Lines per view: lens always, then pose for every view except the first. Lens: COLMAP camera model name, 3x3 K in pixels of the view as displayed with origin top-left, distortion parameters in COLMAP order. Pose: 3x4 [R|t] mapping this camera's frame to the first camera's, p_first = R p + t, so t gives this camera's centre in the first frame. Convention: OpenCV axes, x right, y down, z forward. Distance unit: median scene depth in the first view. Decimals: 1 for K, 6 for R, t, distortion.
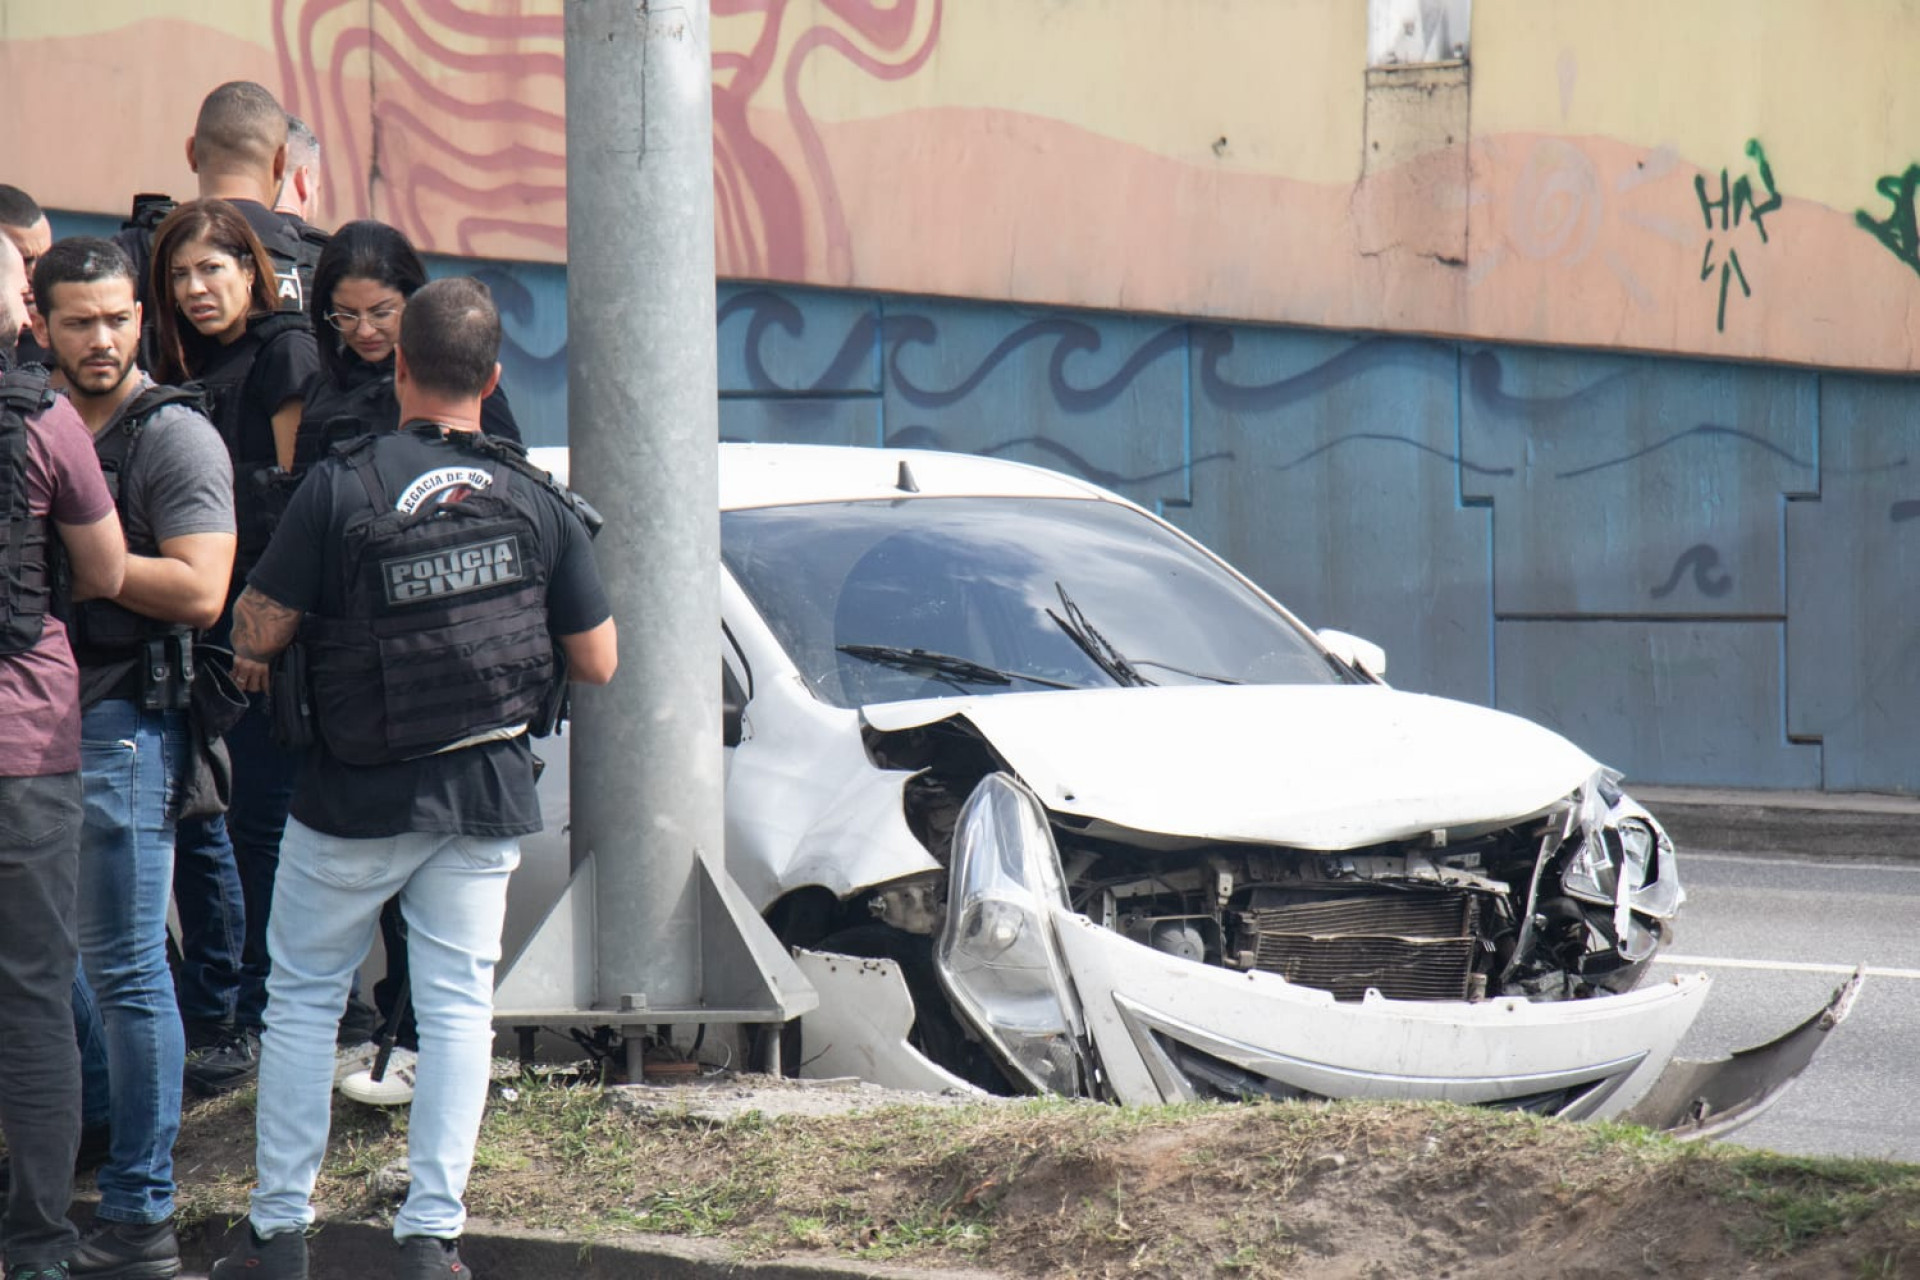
lens RADIAL K [[11153.6, 0, 961.2], [0, 11153.6, 670.0], [0, 0, 1]] dist [2.402981, 0.000000]
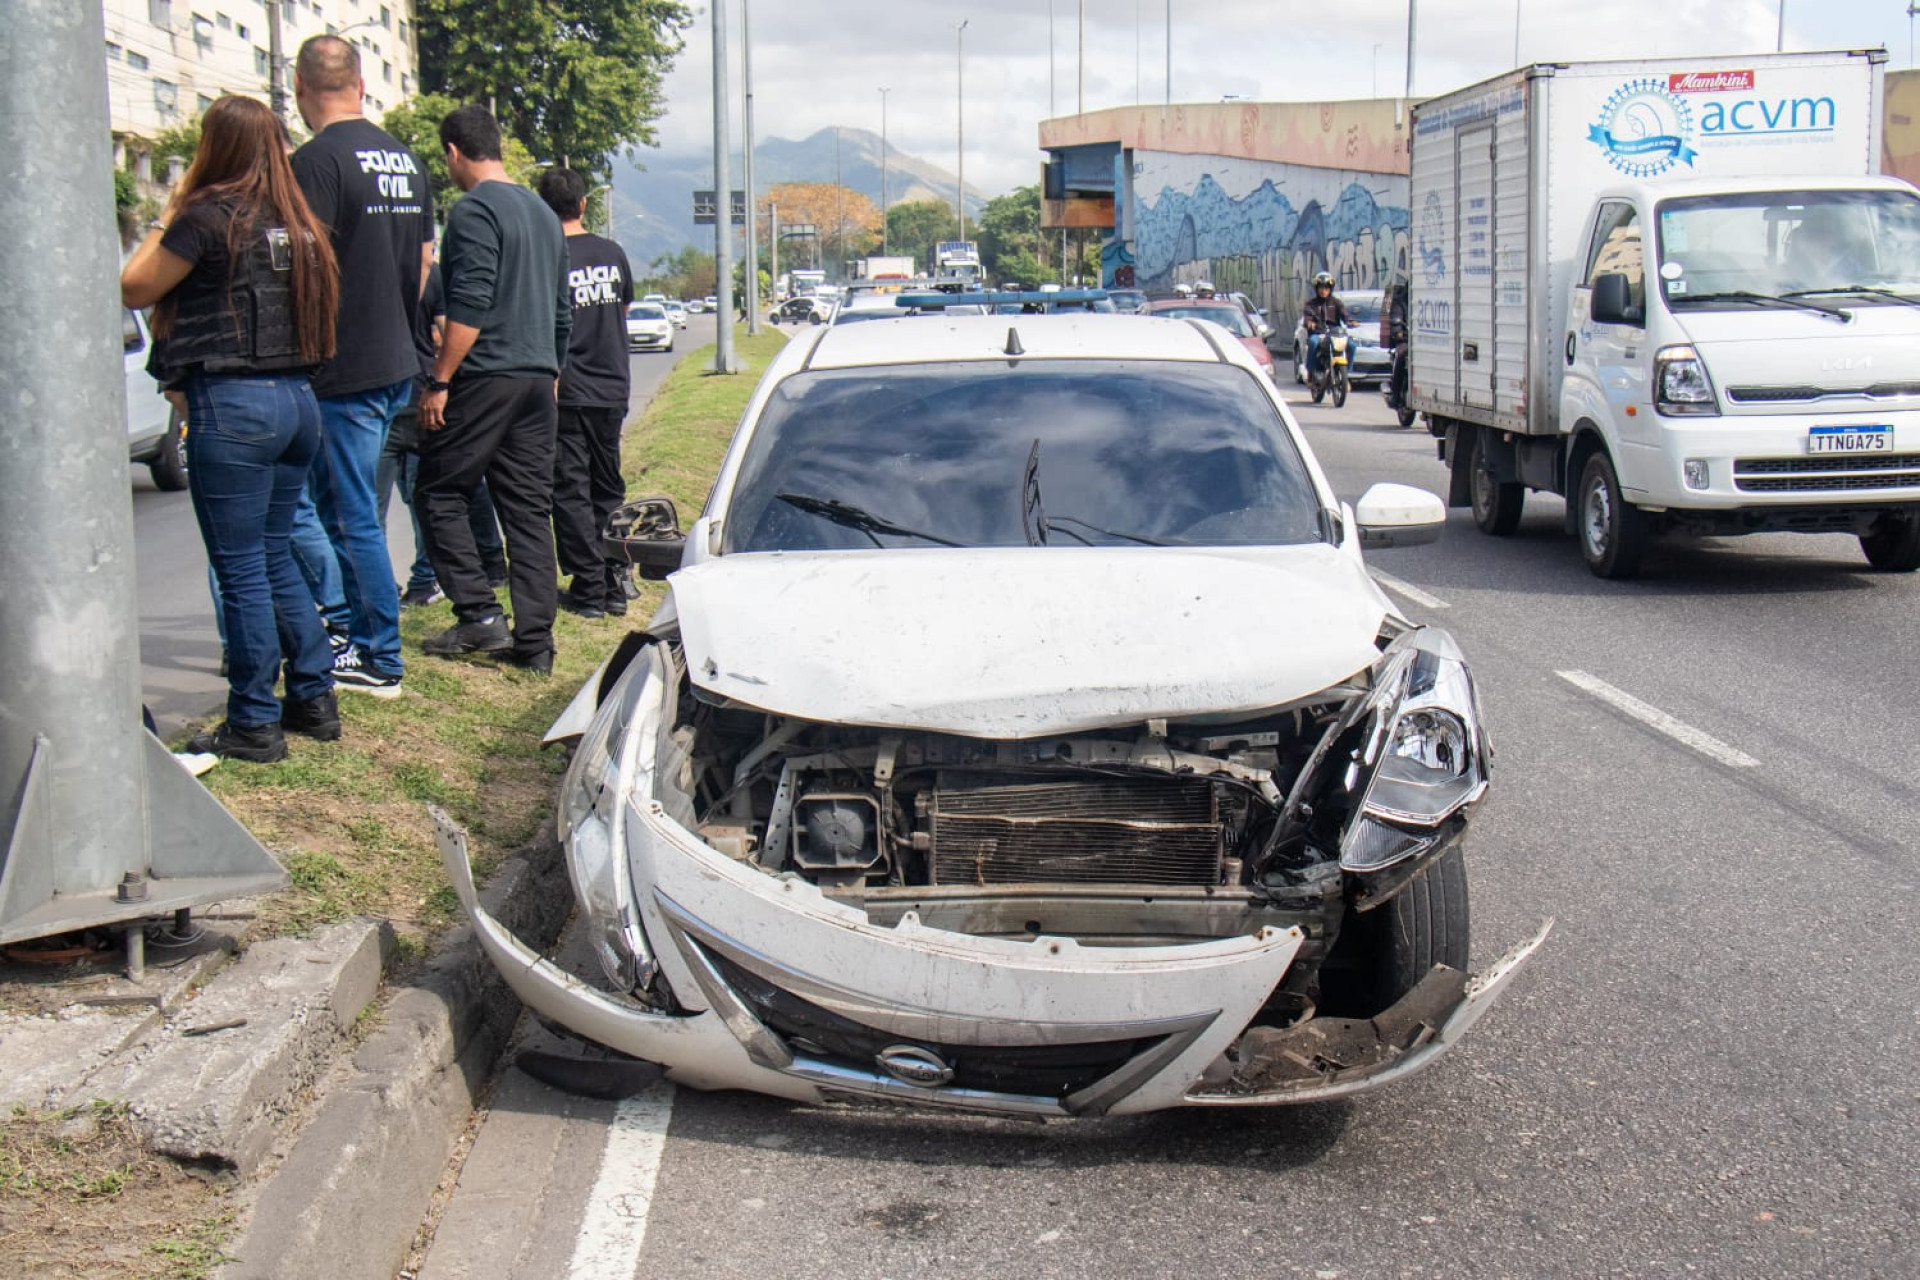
lens RADIAL K [[2442.0, 0, 950.9], [0, 2442.0, 625.7], [0, 0, 1]] dist [-0.003231, 0.000000]
pose [[0.797376, 0.077437, -0.598493, 0.153767], [-0.012449, 0.993633, 0.111978, -0.016996], [0.603354, -0.081838, 0.793263, 0.825813]]
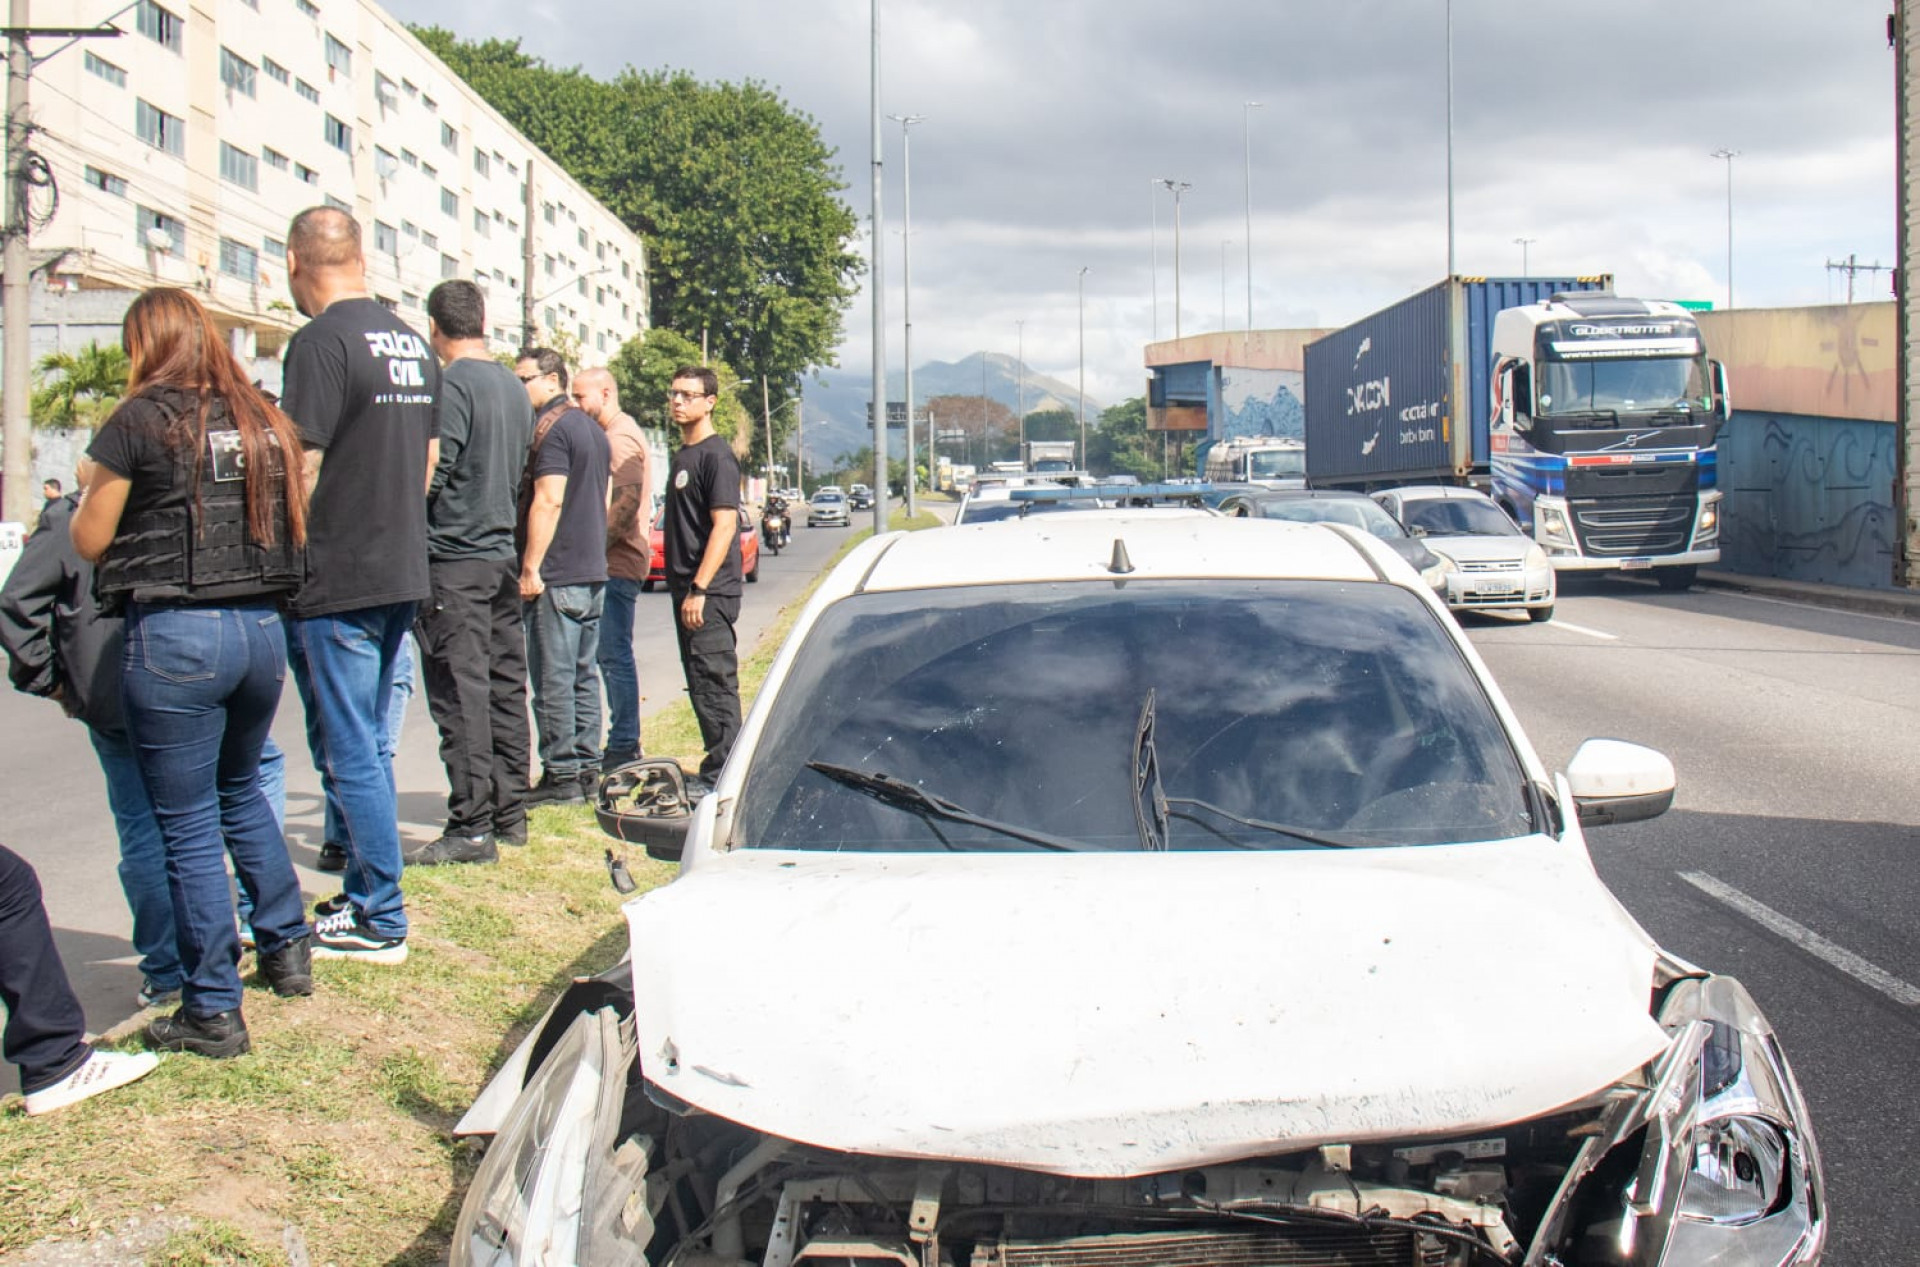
lens RADIAL K [[1964.3, 0, 1035.0], [0, 1964.3, 562.5], [0, 0, 1]] dist [-0.131729, 0.000000]
pose [[0.785156, 0.019354, -0.618995, 0.096699], [-0.010885, 0.999788, 0.017453, -0.020458], [0.619202, -0.006966, 0.785201, 0.905918]]
